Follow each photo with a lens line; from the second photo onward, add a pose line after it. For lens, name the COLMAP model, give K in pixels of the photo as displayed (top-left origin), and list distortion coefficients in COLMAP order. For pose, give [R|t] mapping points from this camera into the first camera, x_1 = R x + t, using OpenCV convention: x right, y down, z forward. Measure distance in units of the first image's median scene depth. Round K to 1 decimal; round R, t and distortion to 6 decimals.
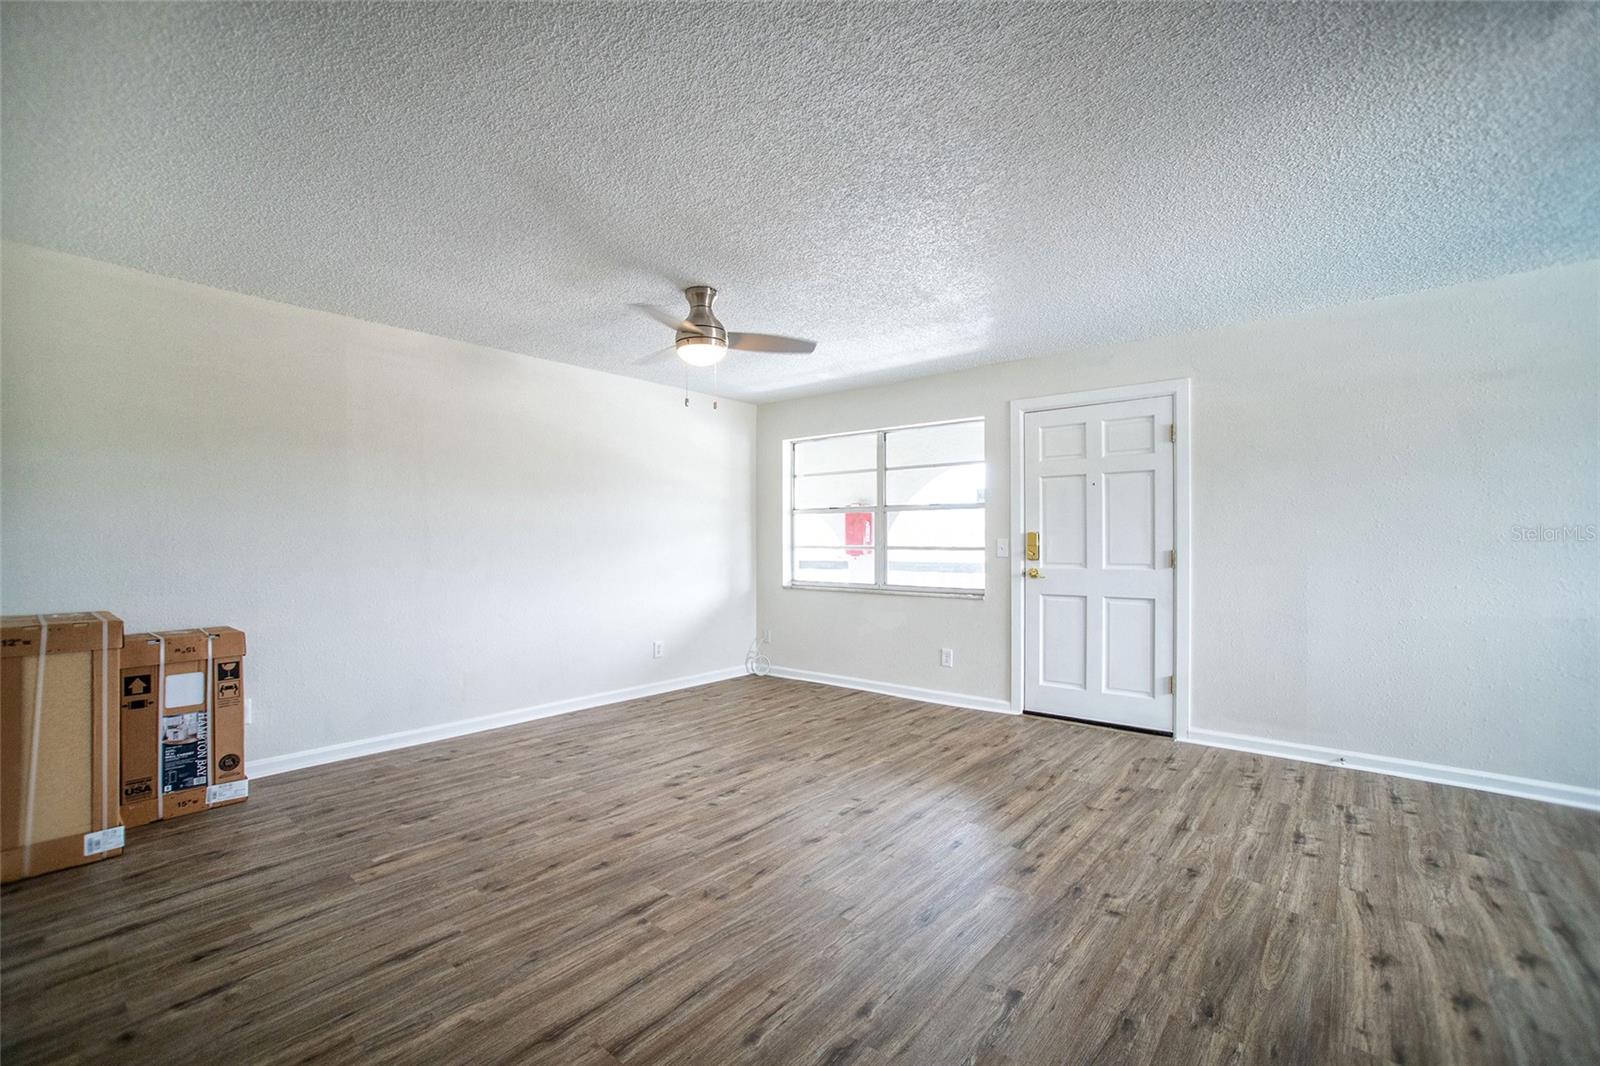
lens RADIAL K [[688.3, 0, 804.6], [0, 688.3, 537.6], [0, 0, 1]] dist [0.005519, 0.006773]
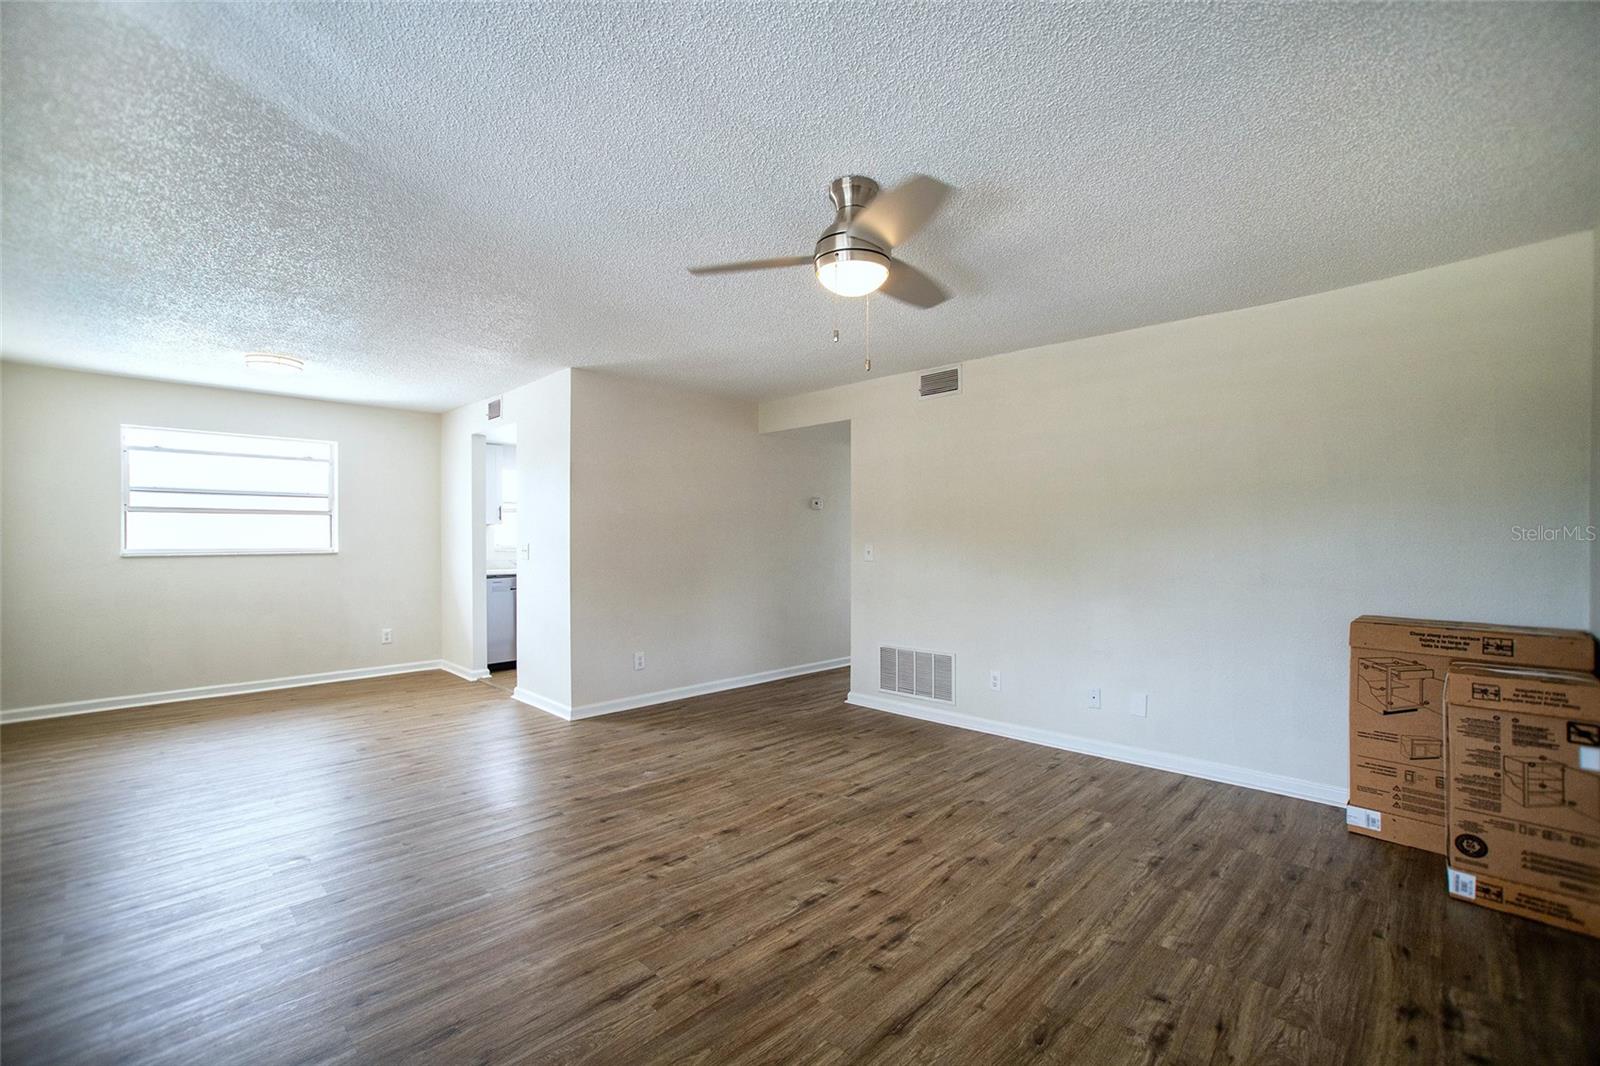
lens RADIAL K [[688.3, 0, 801.0], [0, 688.3, 539.6], [0, 0, 1]] dist [0.005519, 0.006773]
pose [[-0.996462, 0.001412, 0.084035, -0.178407], [0.000963, 0.999985, -0.005382, -0.005555], [-0.084042, -0.005282, -0.996448, 1.941045]]
